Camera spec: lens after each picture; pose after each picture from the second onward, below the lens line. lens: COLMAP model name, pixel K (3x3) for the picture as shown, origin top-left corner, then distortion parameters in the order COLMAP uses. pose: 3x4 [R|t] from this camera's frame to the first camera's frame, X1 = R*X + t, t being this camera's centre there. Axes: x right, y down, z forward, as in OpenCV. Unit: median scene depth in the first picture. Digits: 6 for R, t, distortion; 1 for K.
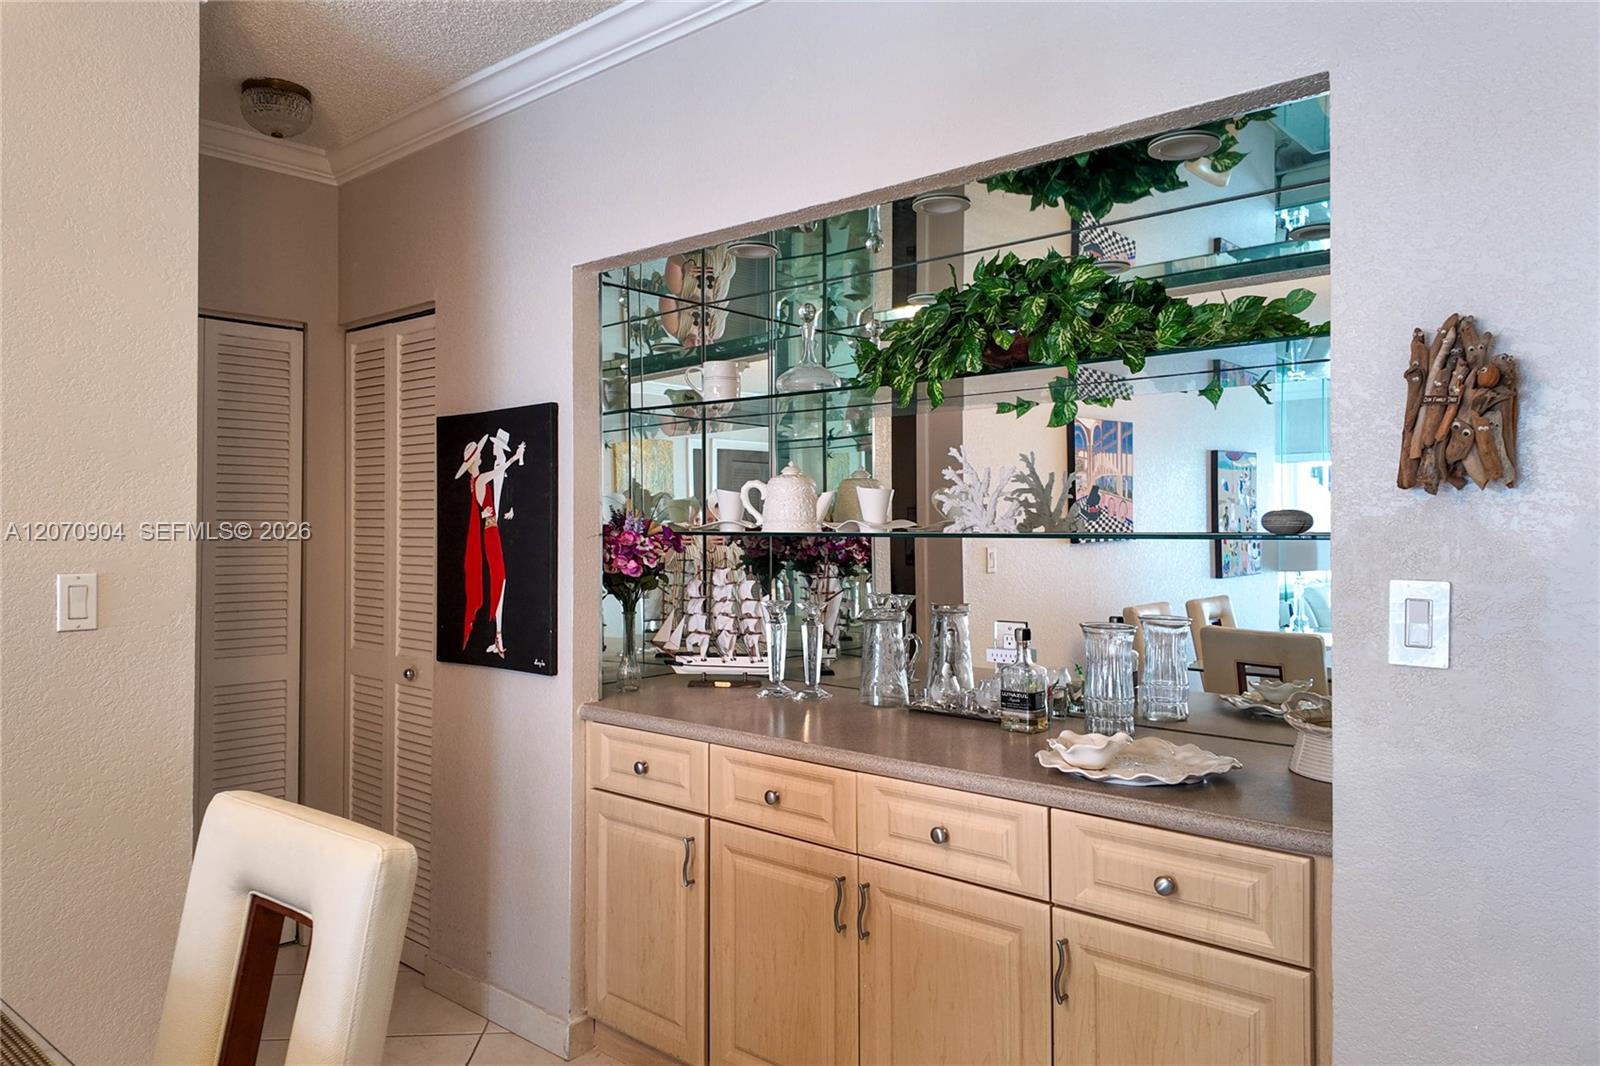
lens RADIAL K [[1098.0, 0, 807.0], [0, 1098.0, 527.7], [0, 0, 1]] dist [0.096437, -0.152211]
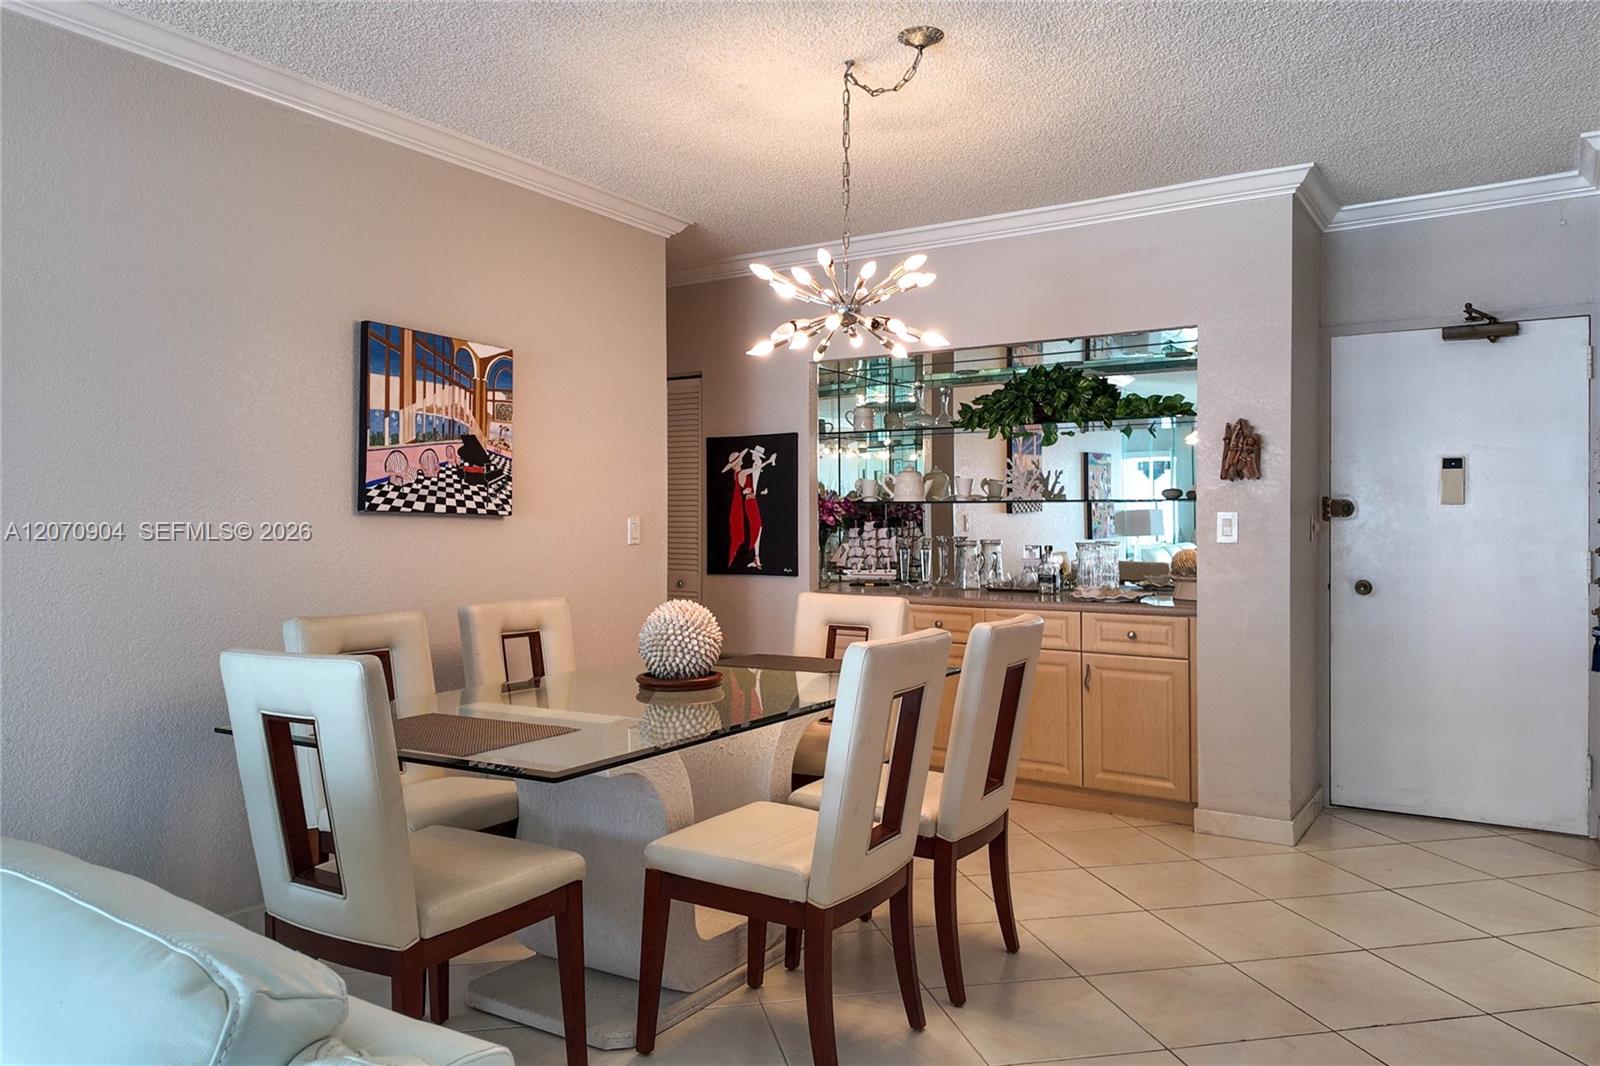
lens RADIAL K [[1102.7, 0, 800.0], [0, 1102.7, 533.0], [0, 0, 1]] dist [0.112218, -0.157542]
pose [[0.988773, -0.003481, 0.149386, -0.484701], [0.001141, 0.999875, 0.015744, 0.027784], [-0.149422, -0.015397, 0.988654, -0.839725]]
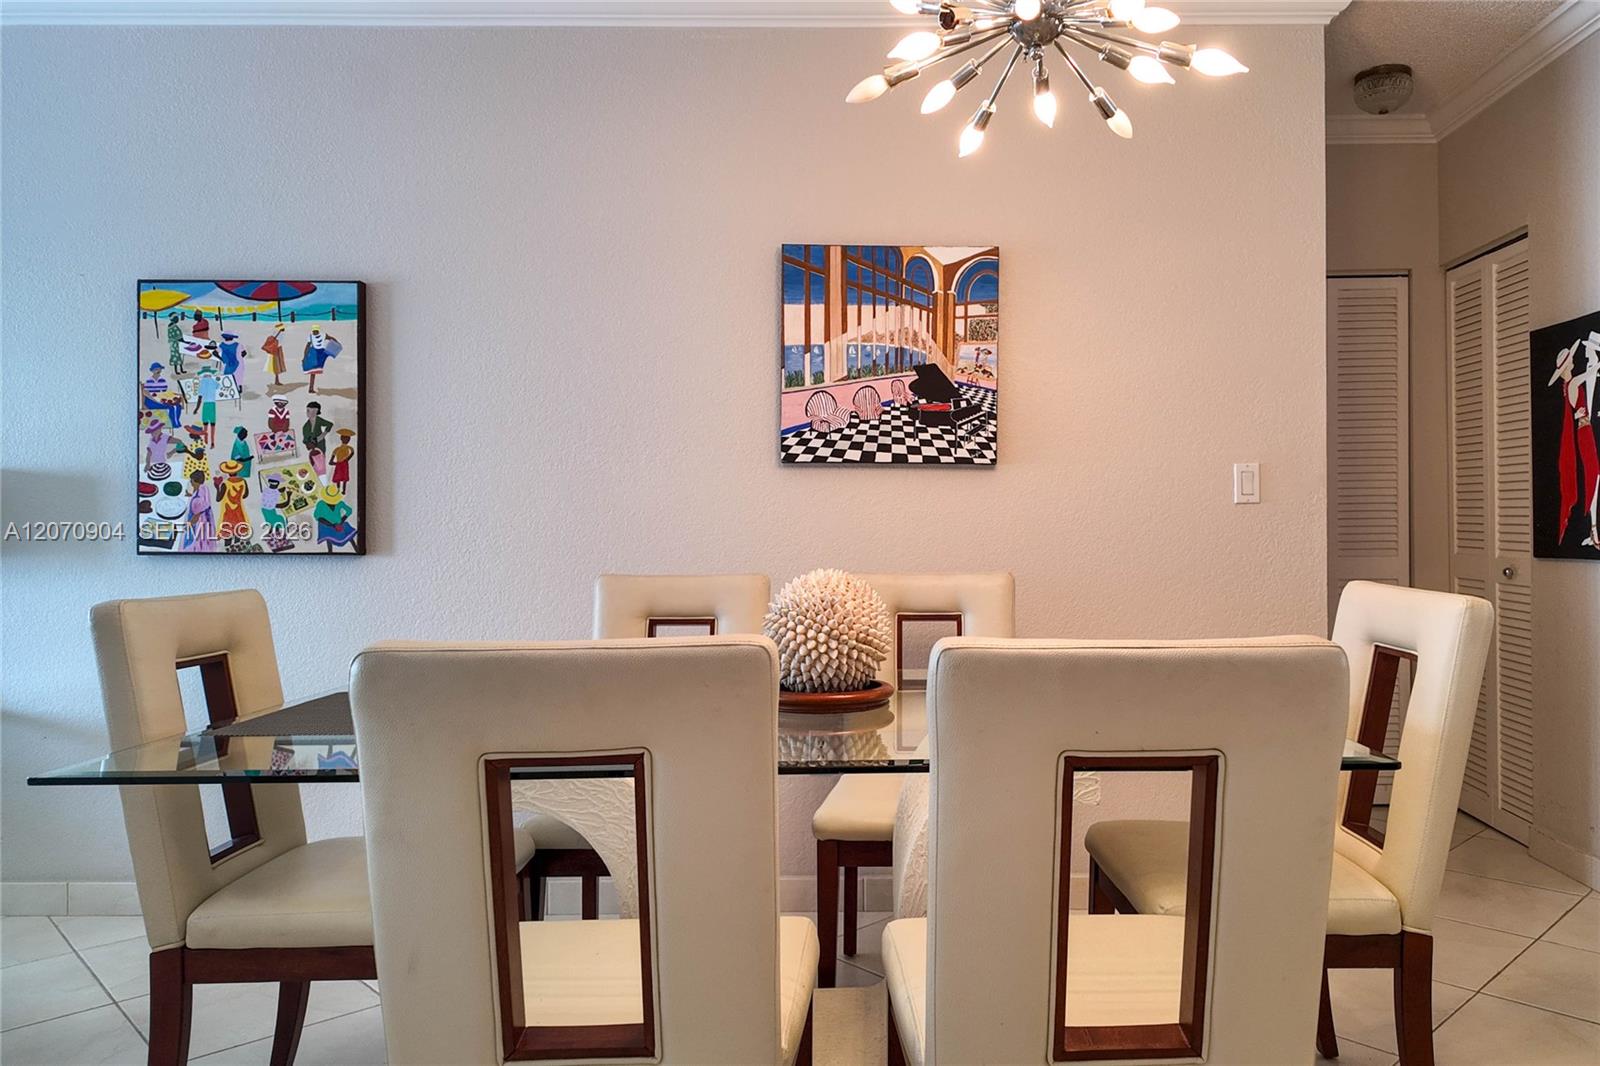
lens RADIAL K [[1133.4, 0, 911.4], [0, 1133.4, 518.4], [0, 0, 1]] dist [0.102595, -0.142566]
pose [[0.668233, -0.011918, -0.743856, 0.104152], [0.017462, 0.999847, -0.000333, 0.077076], [0.743747, -0.012767, 0.668340, -0.215513]]
